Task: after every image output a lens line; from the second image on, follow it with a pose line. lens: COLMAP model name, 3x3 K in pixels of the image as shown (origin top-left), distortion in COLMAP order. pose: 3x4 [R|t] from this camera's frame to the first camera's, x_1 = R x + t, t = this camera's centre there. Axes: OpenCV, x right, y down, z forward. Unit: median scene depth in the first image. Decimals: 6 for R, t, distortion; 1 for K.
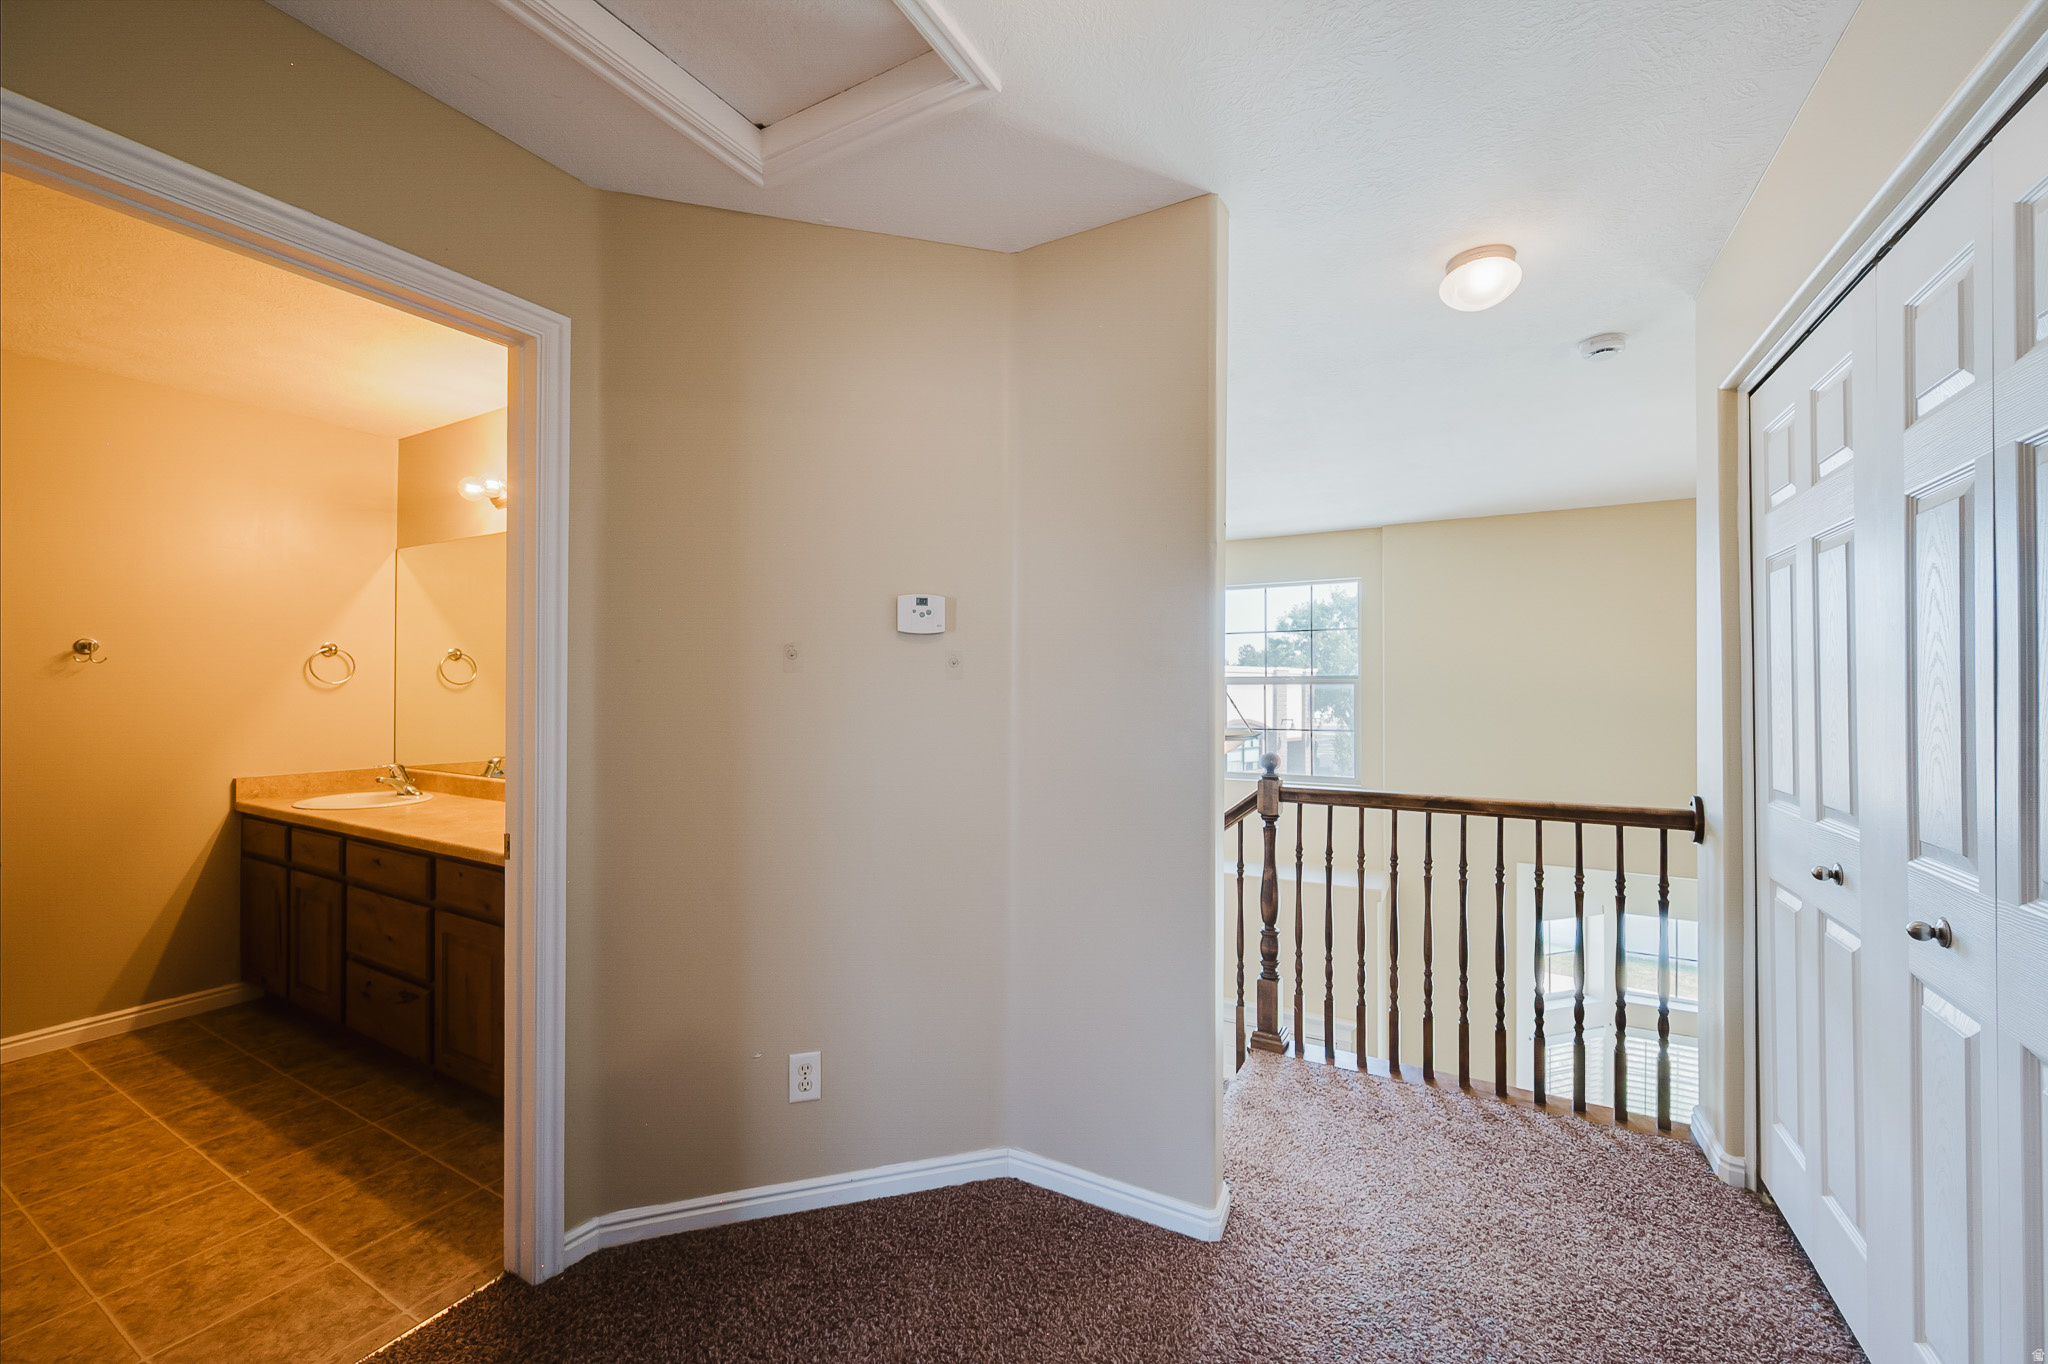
lens RADIAL K [[805.1, 0, 1028.0], [0, 805.1, 697.3], [0, 0, 1]] dist [-0.000896, 0.000149]
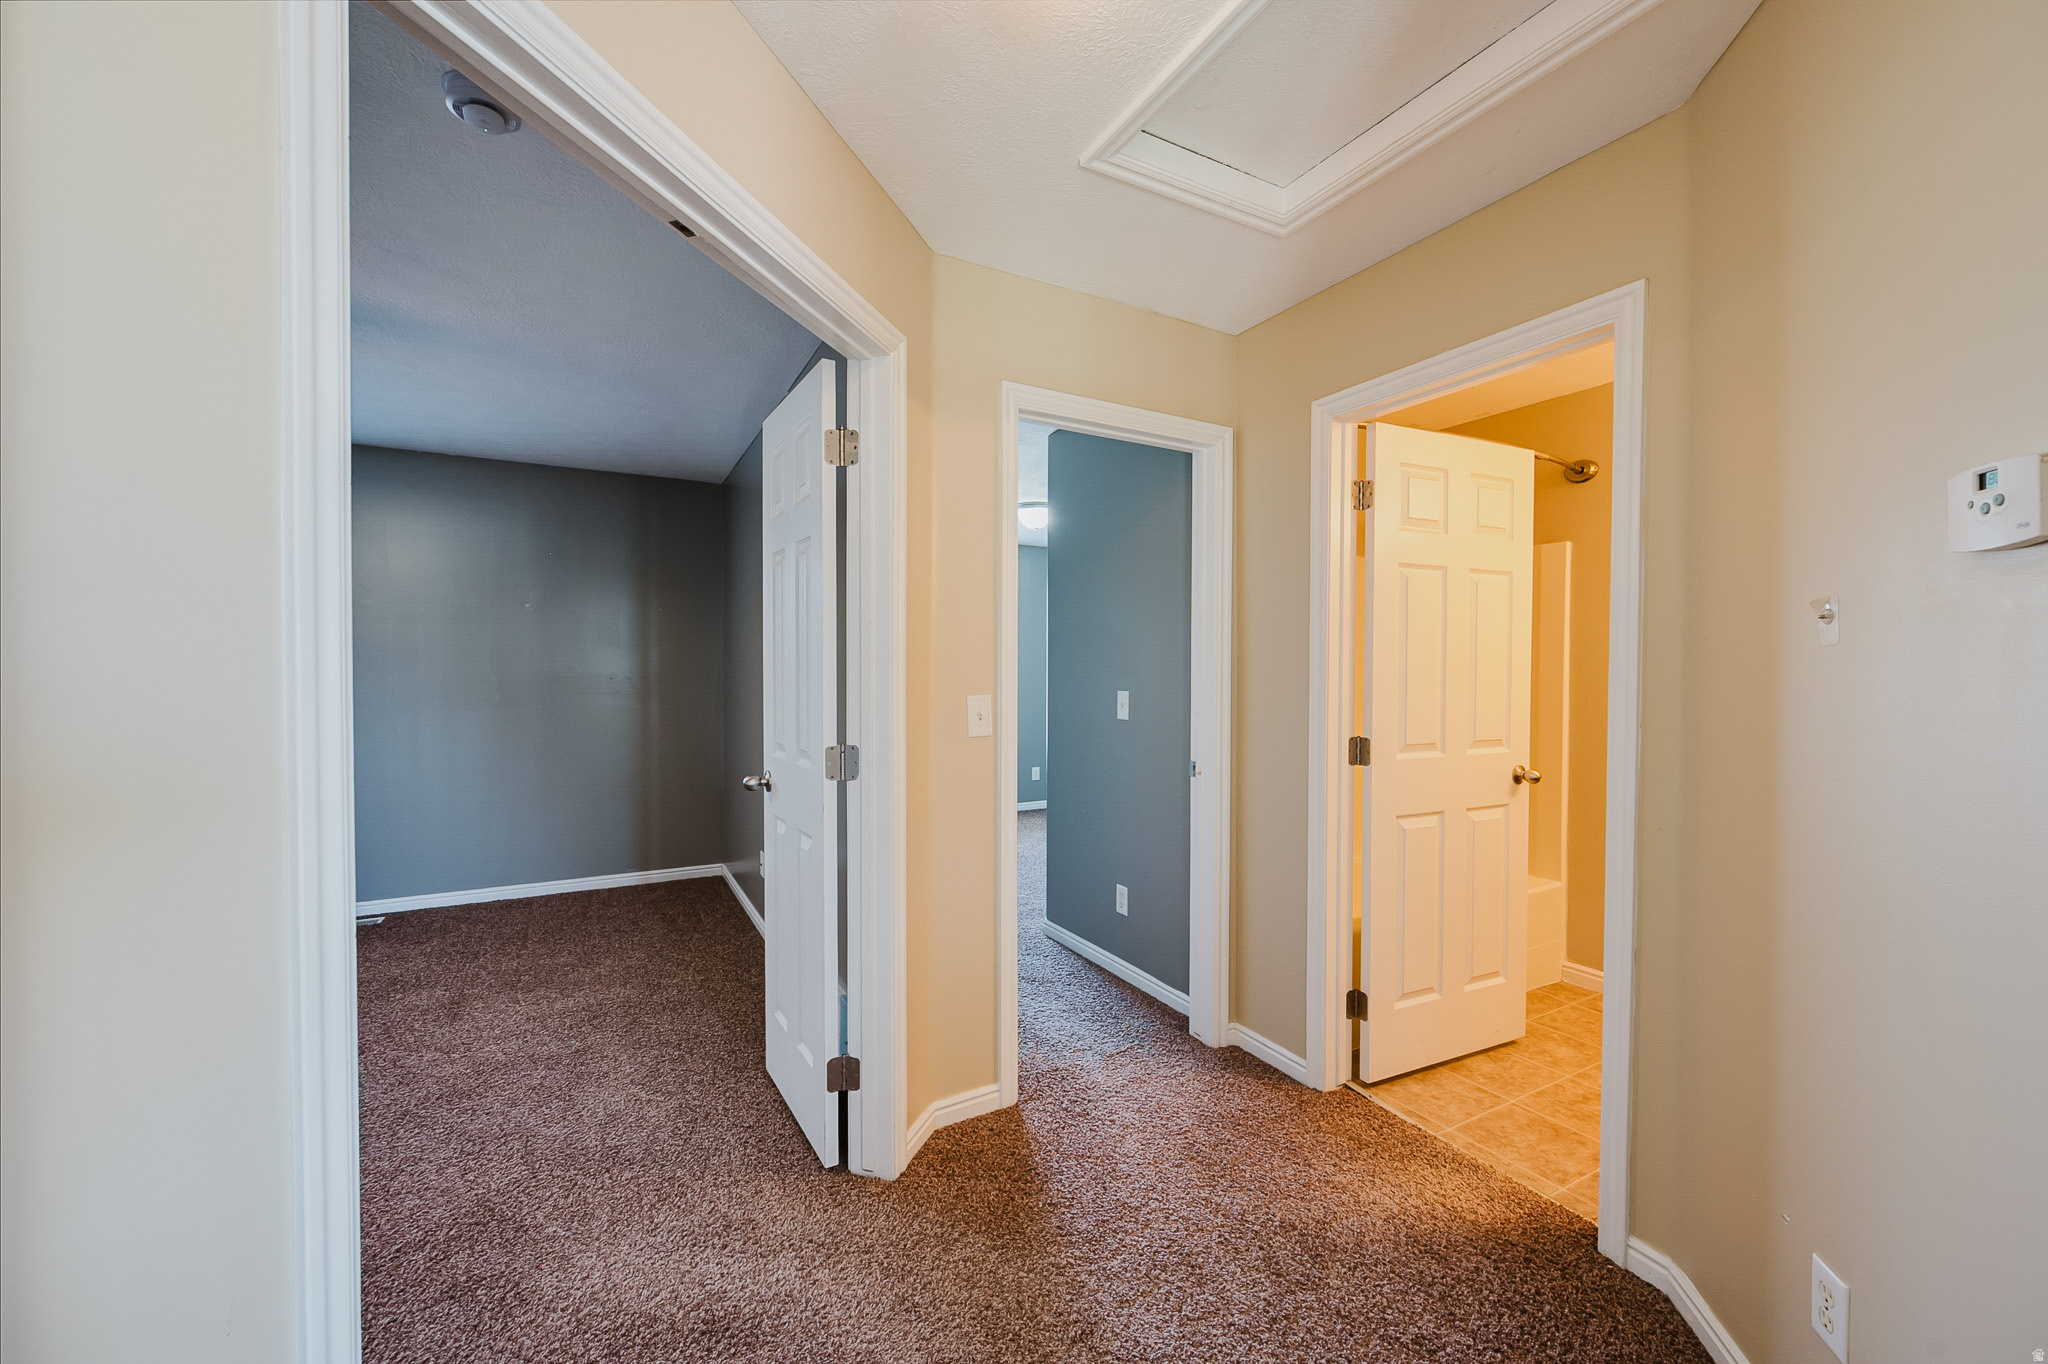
lens RADIAL K [[805.1, 0, 1027.8], [0, 805.1, 688.0], [0, 0, 1]] dist [-0.000896, 0.000149]
pose [[-0.537022, 0.018471, -0.843366, 0.346866], [0.003361, 0.999799, 0.019757, -0.008254], [0.843561, 0.007776, -0.536977, 0.505386]]
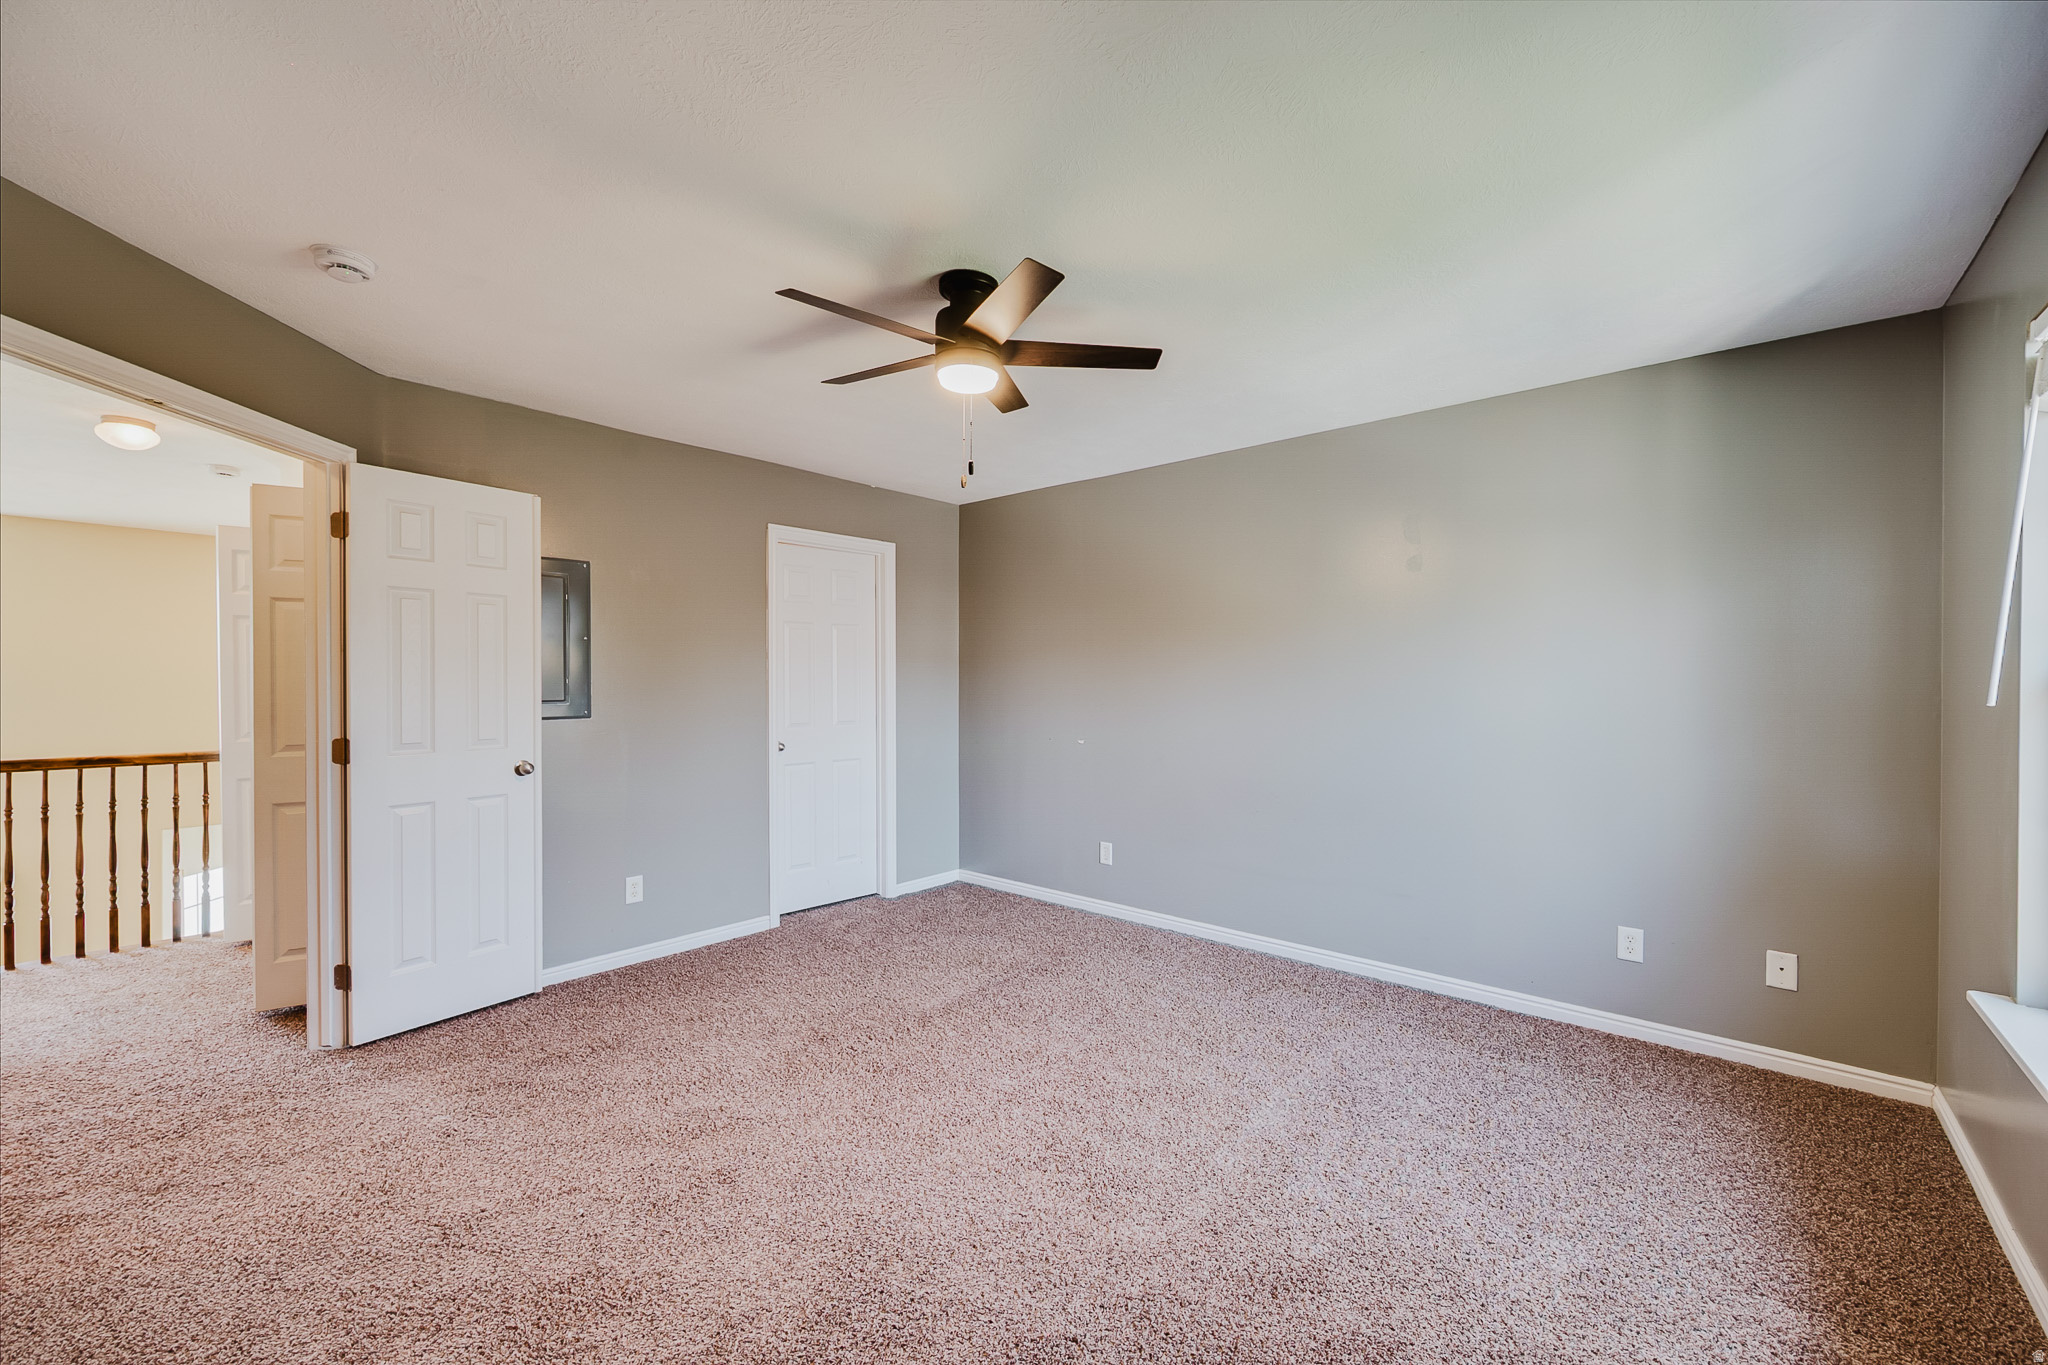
lens RADIAL K [[805.1, 0, 1023.0], [0, 805.1, 677.7], [0, 0, 1]] dist [-0.000896, 0.000149]
pose [[0.213169, -0.004166, 0.977006, -0.542595], [-0.002290, 0.999986, 0.004764, -0.029313], [-0.977013, -0.003253, 0.213157, -0.942920]]
